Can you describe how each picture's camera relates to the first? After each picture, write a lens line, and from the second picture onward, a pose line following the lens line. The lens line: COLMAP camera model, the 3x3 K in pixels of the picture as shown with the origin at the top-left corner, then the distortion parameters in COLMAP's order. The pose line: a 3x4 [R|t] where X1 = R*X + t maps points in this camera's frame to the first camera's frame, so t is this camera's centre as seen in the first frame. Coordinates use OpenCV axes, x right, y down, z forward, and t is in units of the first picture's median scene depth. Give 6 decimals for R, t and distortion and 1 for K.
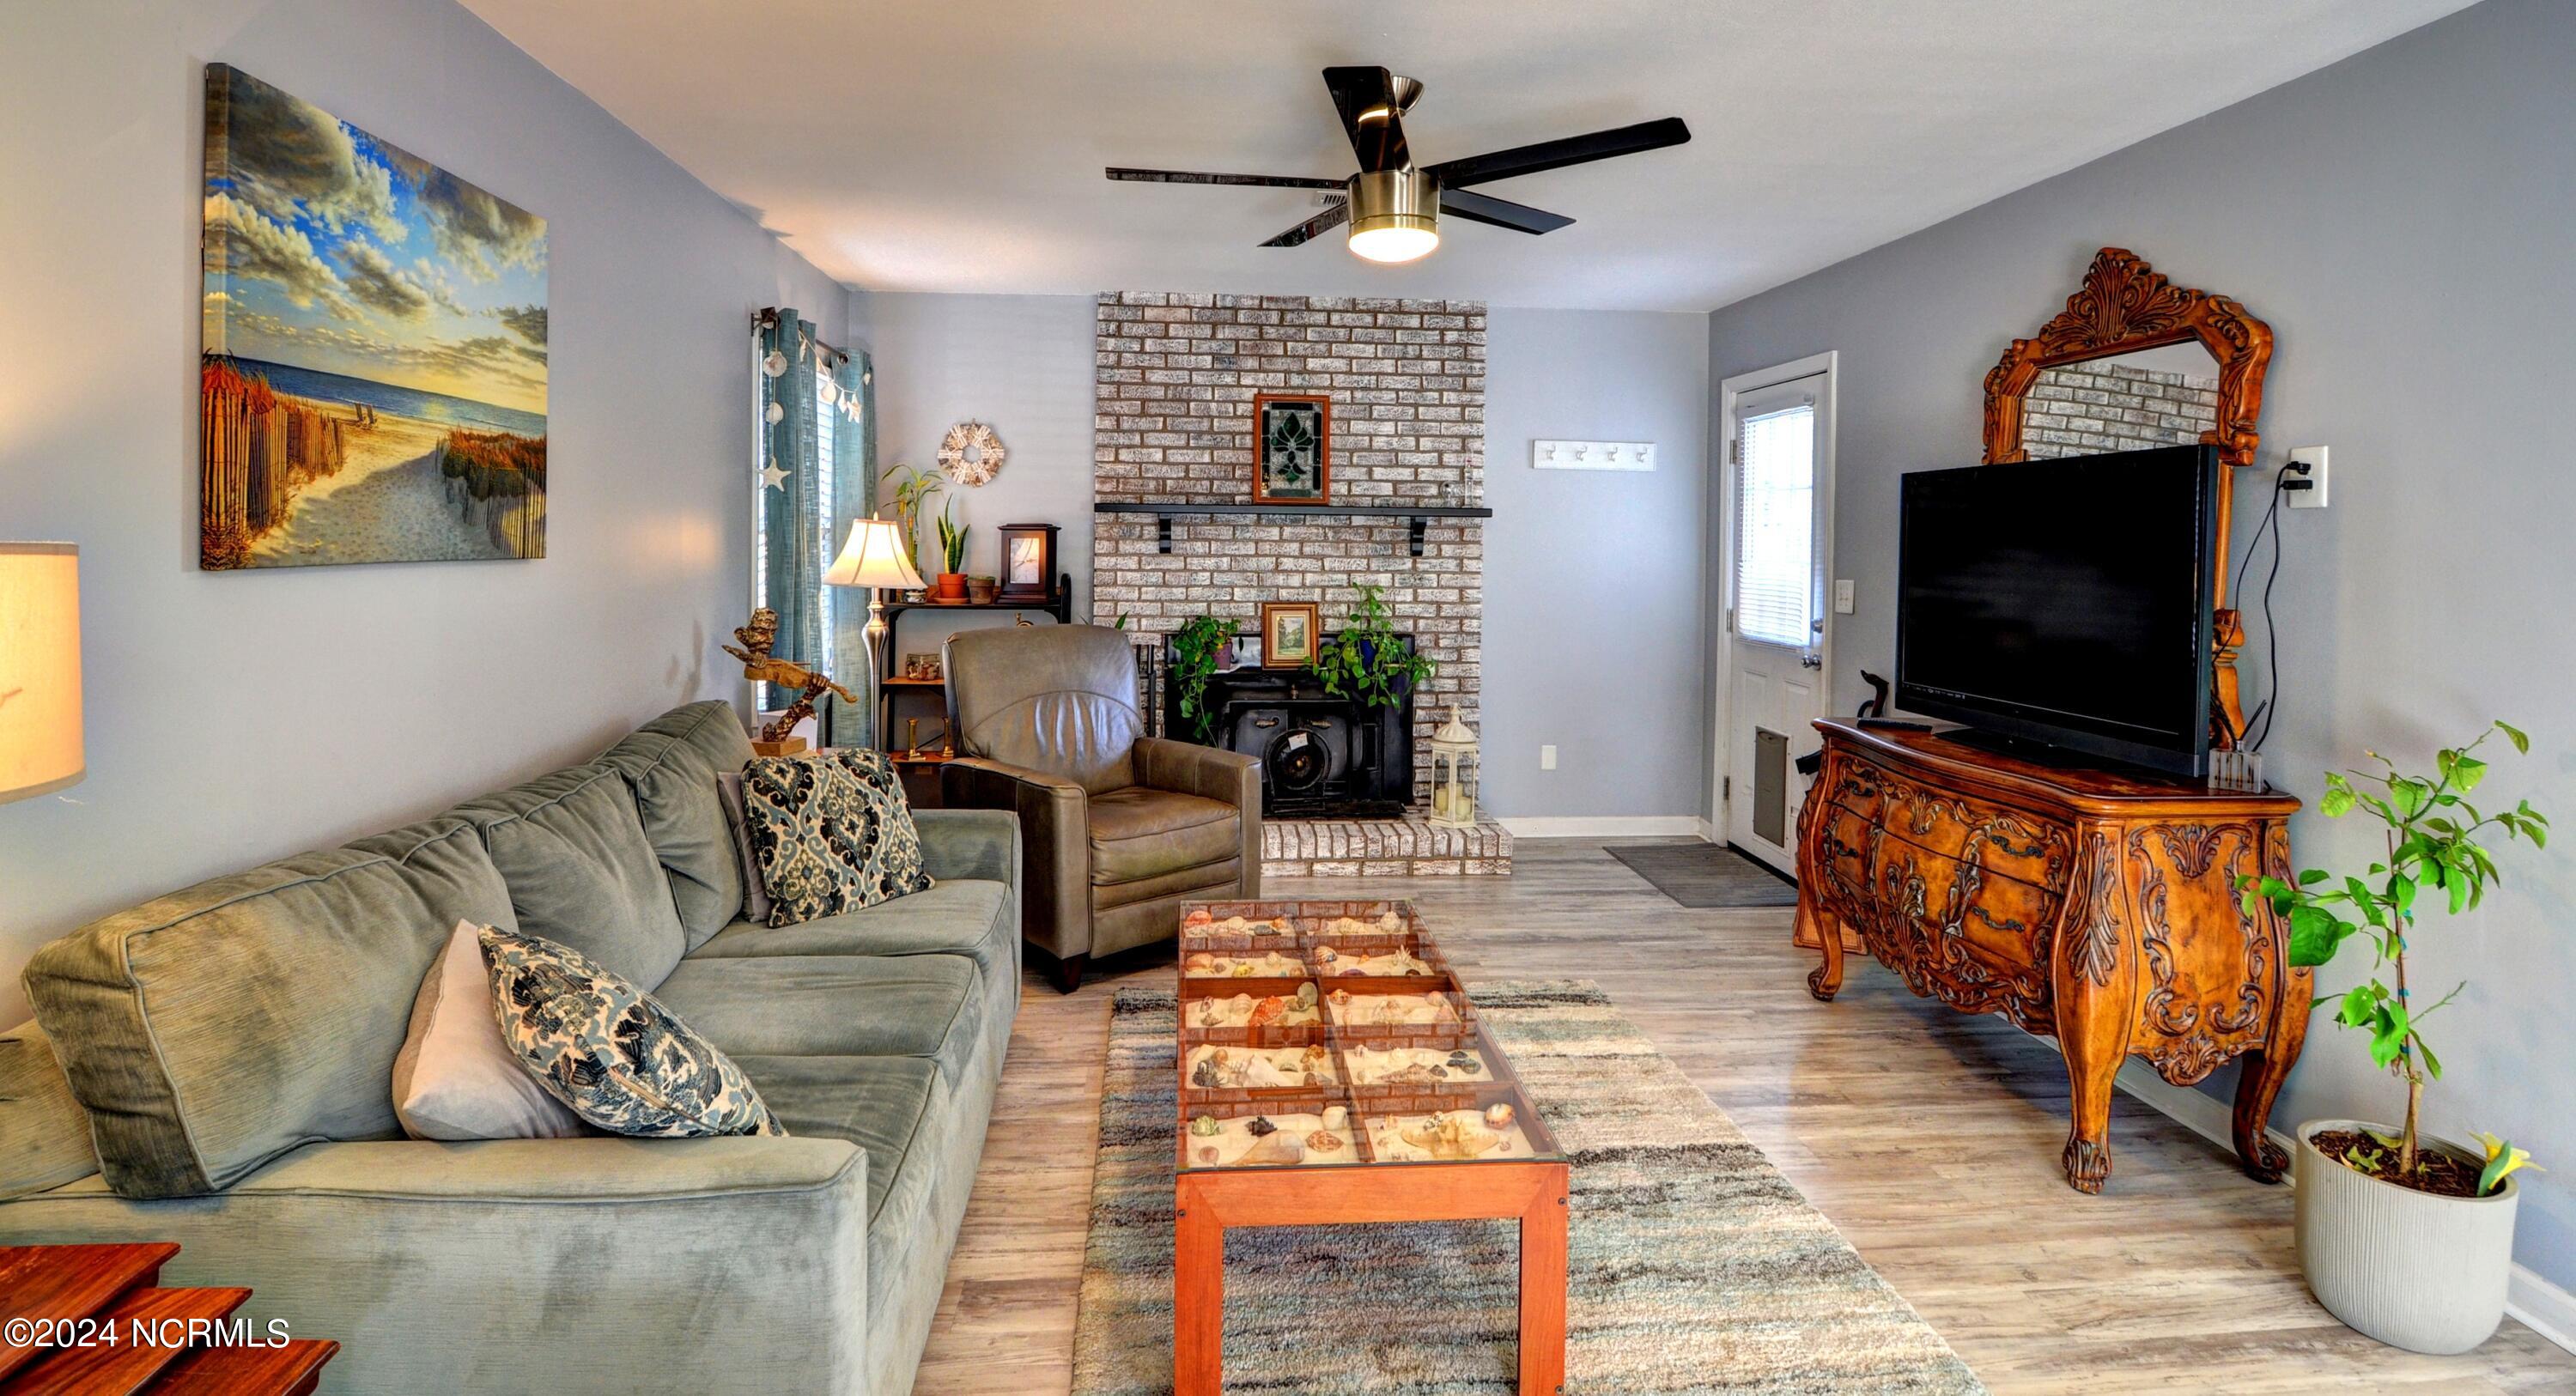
lens RADIAL K [[1216.1, 0, 1282.6], [0, 1216.1, 554.2], [0, 0, 1]] dist [-0.015601, -0.005870]
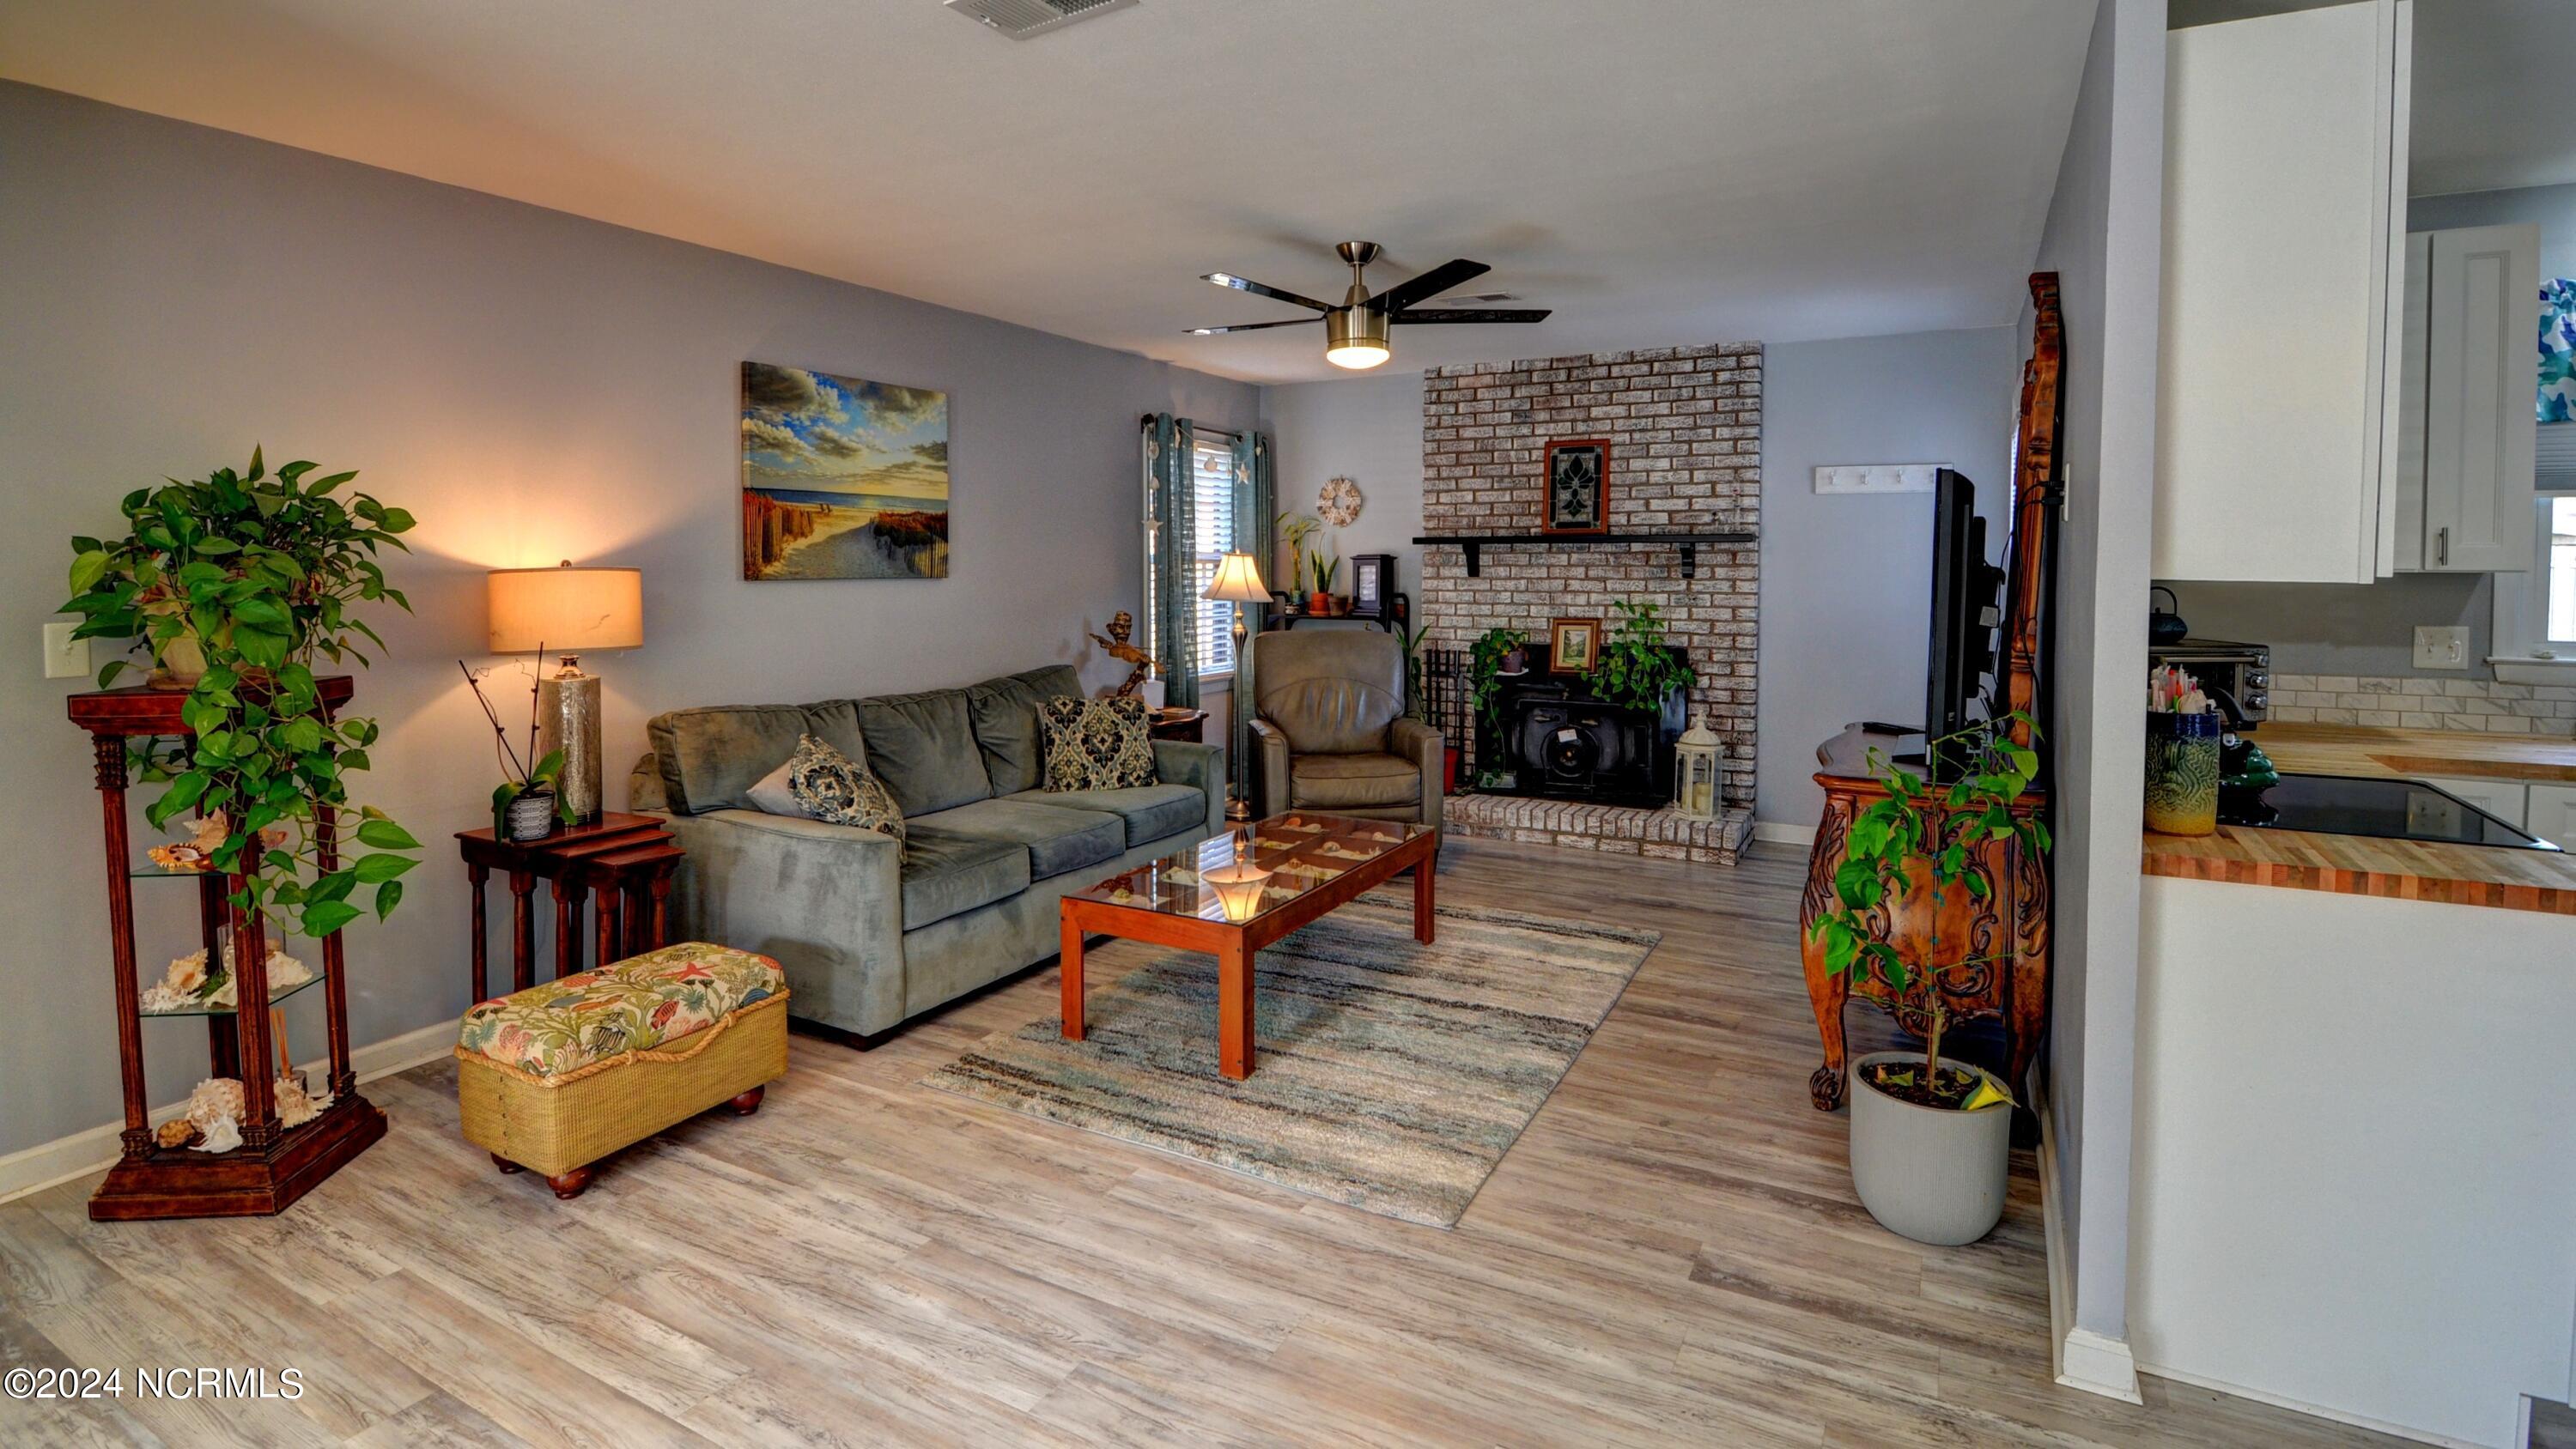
lens RADIAL K [[1216.9, 0, 1290.4], [0, 1216.9, 608.8], [0, 0, 1]] dist [-0.011132, -0.002775]
pose [[0.837737, 0.008873, -0.546001, 0.758920], [0.001590, 0.999824, 0.018687, 0.015055], [0.546071, -0.016523, 0.837576, -0.237930]]
